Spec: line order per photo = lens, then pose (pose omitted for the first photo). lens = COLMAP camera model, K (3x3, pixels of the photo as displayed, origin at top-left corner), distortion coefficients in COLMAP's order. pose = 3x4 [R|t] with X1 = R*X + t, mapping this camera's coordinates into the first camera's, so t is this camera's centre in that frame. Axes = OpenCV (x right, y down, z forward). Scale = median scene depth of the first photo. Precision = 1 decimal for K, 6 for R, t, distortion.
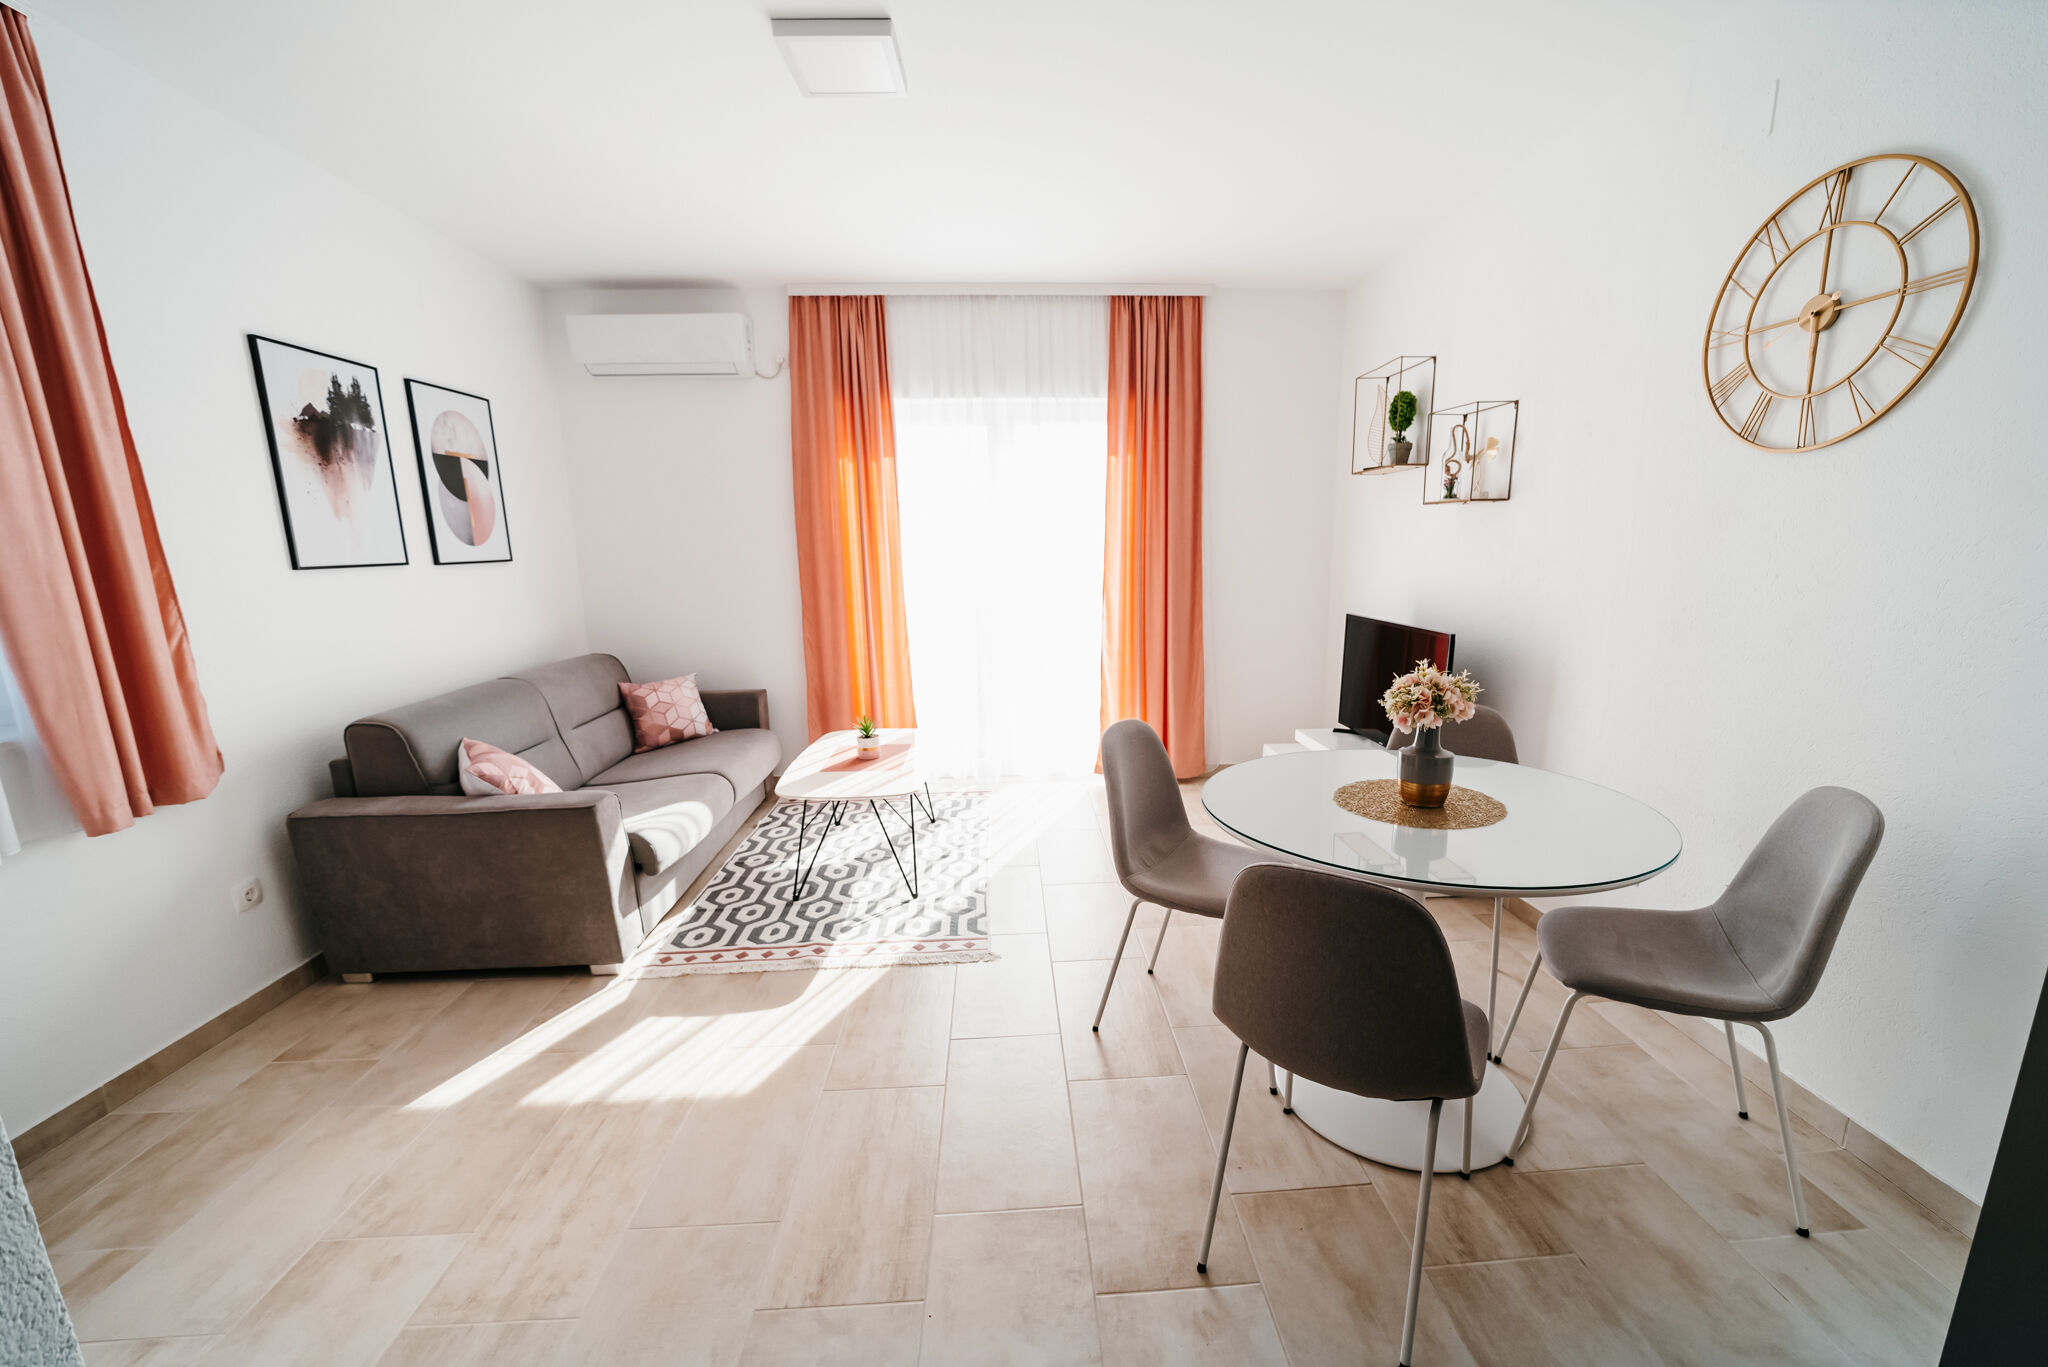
lens RADIAL K [[811.6, 0, 1093.6], [0, 811.6, 709.1], [0, 0, 1]] dist [-0.030304, 0.006843]
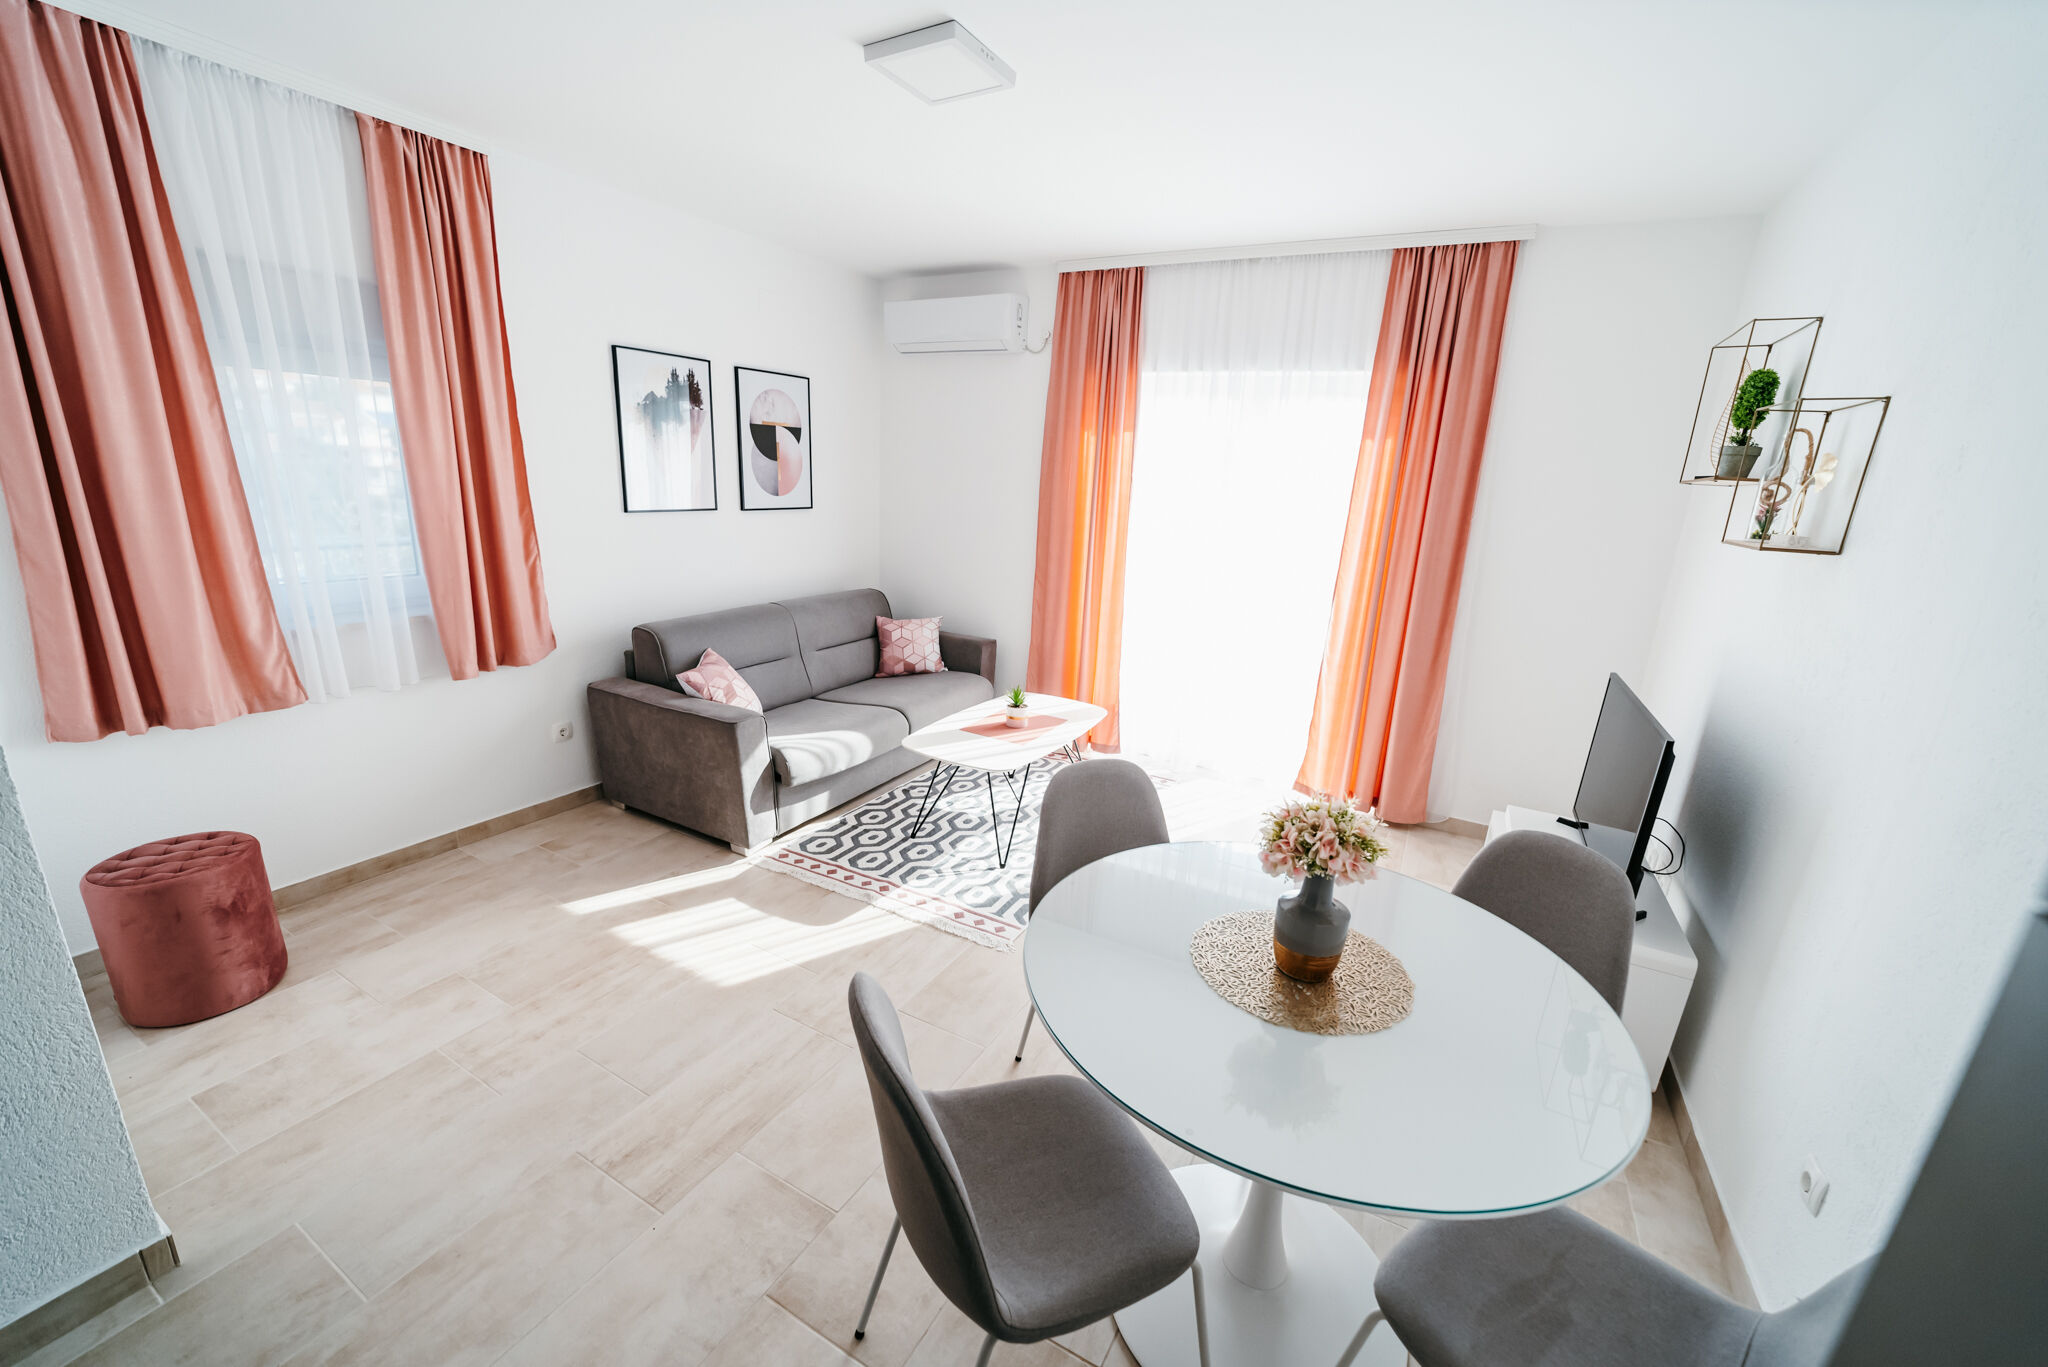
lens RADIAL K [[811.6, 0, 1063.5], [0, 811.6, 696.8], [0, 0, 1]] dist [-0.030304, 0.006843]
pose [[0.837292, 0.201725, -0.508183, 0.348613], [-0.174789, 0.979432, 0.100804, -0.107731], [0.518065, 0.004422, 0.855330, 0.145920]]
